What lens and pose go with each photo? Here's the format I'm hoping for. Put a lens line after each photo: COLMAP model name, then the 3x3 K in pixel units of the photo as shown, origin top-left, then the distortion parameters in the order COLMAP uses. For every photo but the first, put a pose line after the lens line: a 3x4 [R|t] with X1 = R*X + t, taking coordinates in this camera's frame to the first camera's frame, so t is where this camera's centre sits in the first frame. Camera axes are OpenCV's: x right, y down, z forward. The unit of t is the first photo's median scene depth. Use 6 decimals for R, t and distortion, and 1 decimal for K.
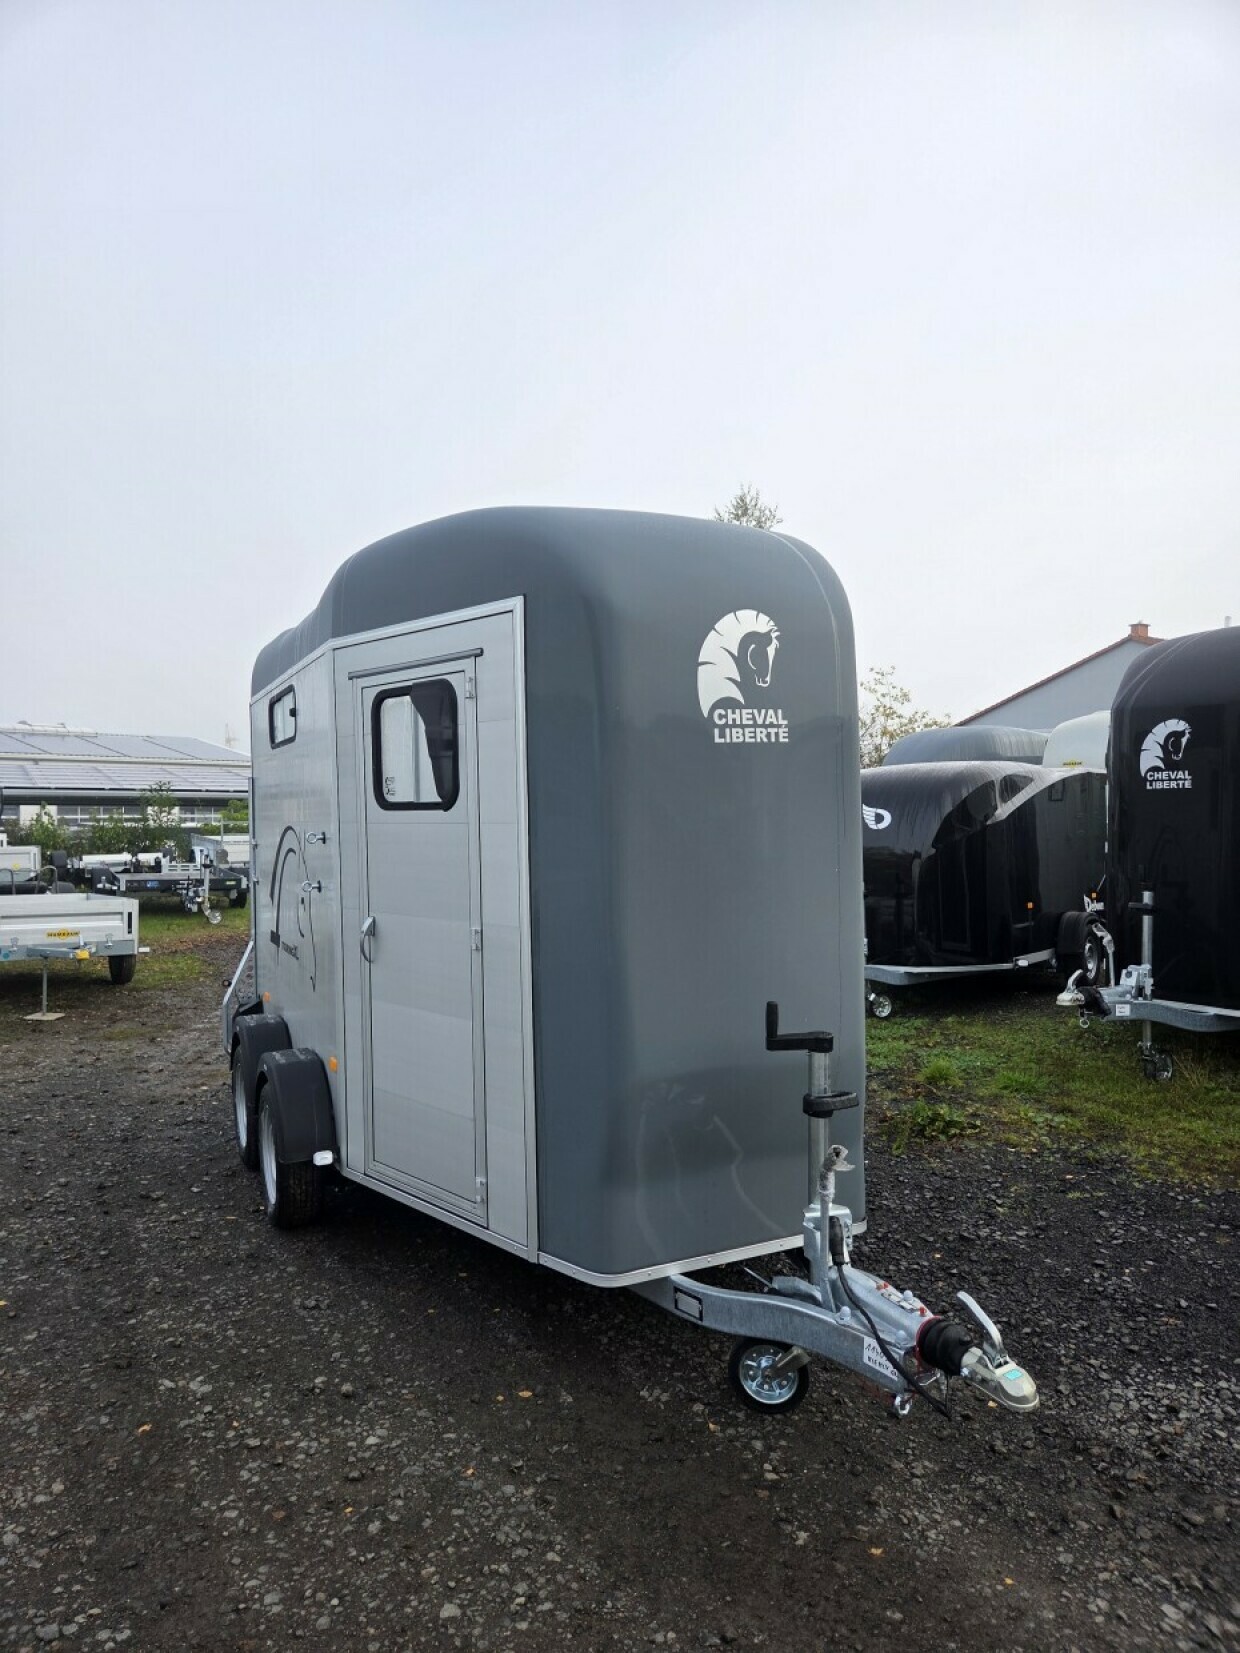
lens RADIAL K [[1105.2, 0, 622.0], [0, 1105.2, 816.9], [0, 0, 1]] dist [0.044716, -0.019138]
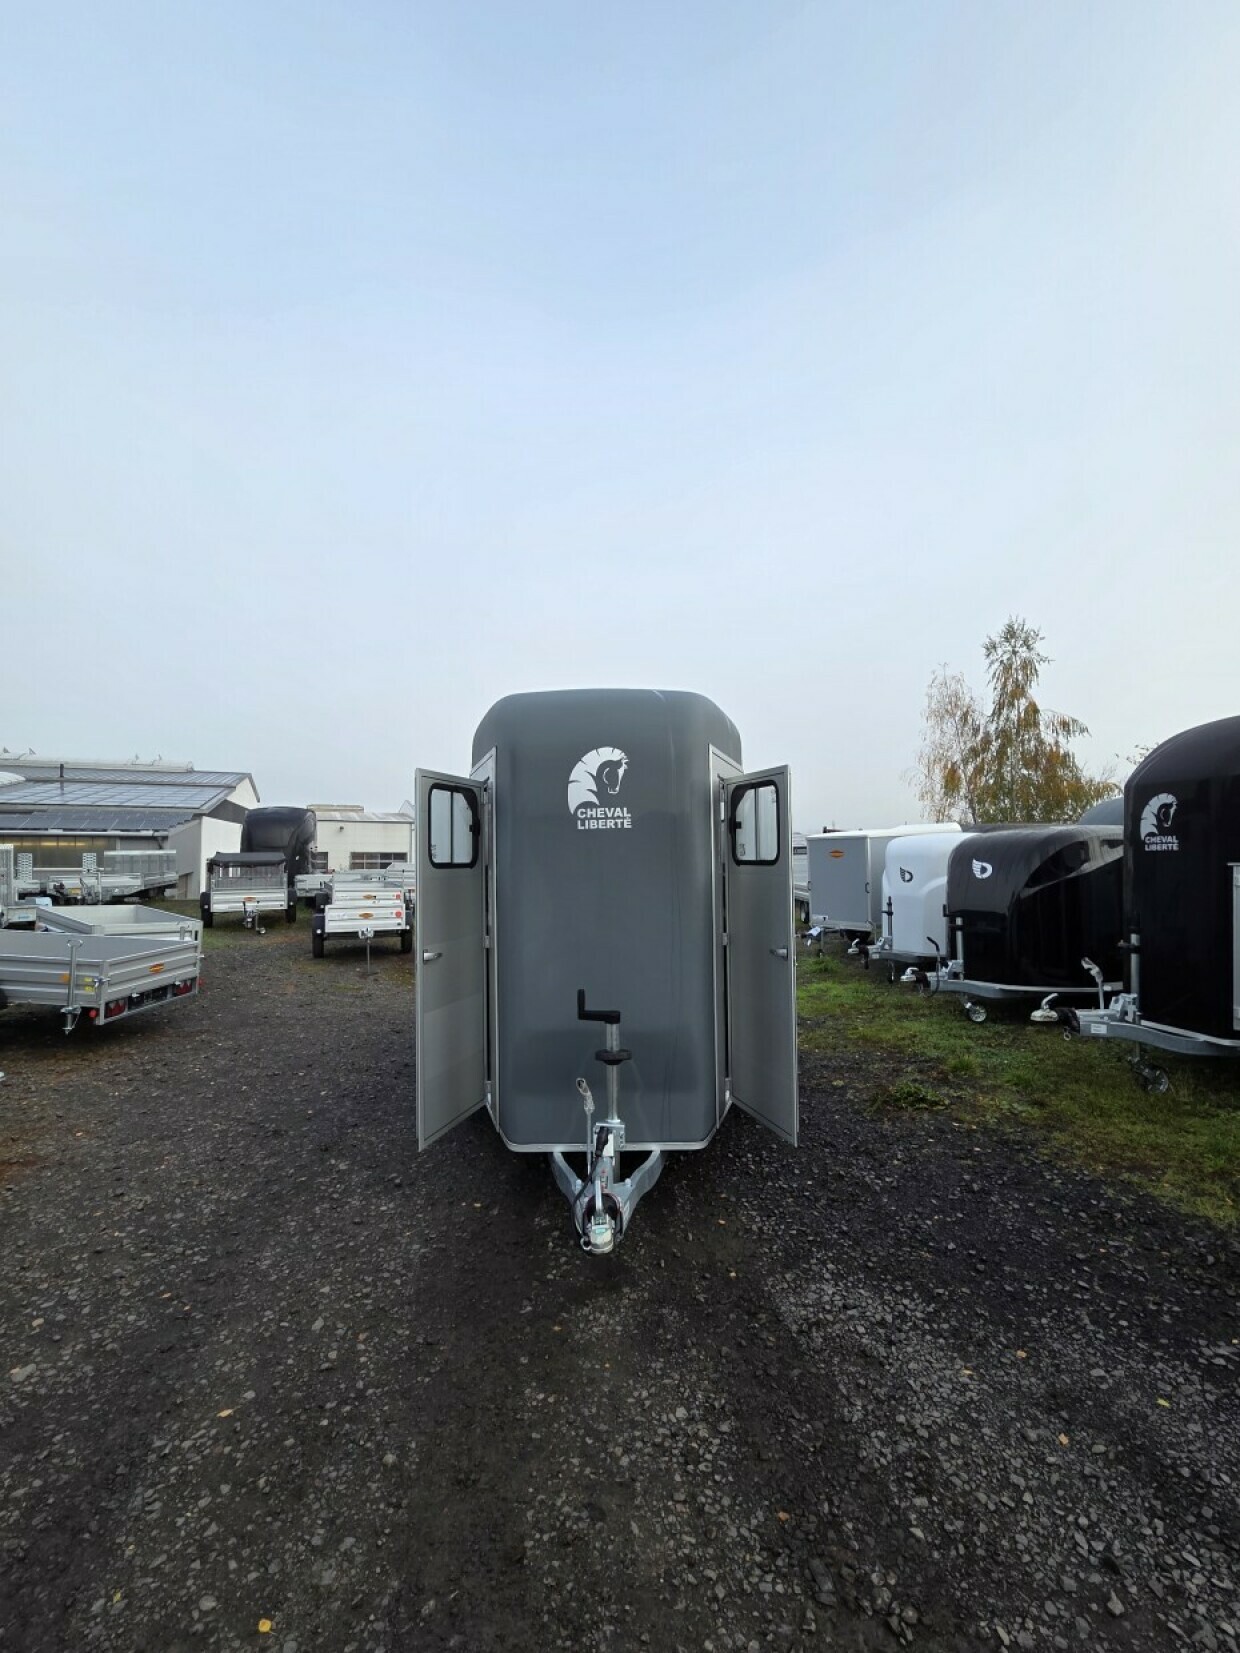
lens RADIAL K [[741.9, 0, 618.8], [0, 741.9, 831.4], [0, 0, 1]] dist [0.002645, 0.000399]
pose [[0.903920, -0.010636, -0.427570, 0.463290], [-0.006698, 0.999216, -0.039016, -0.015959], [0.427650, 0.038131, 0.903140, 0.021228]]
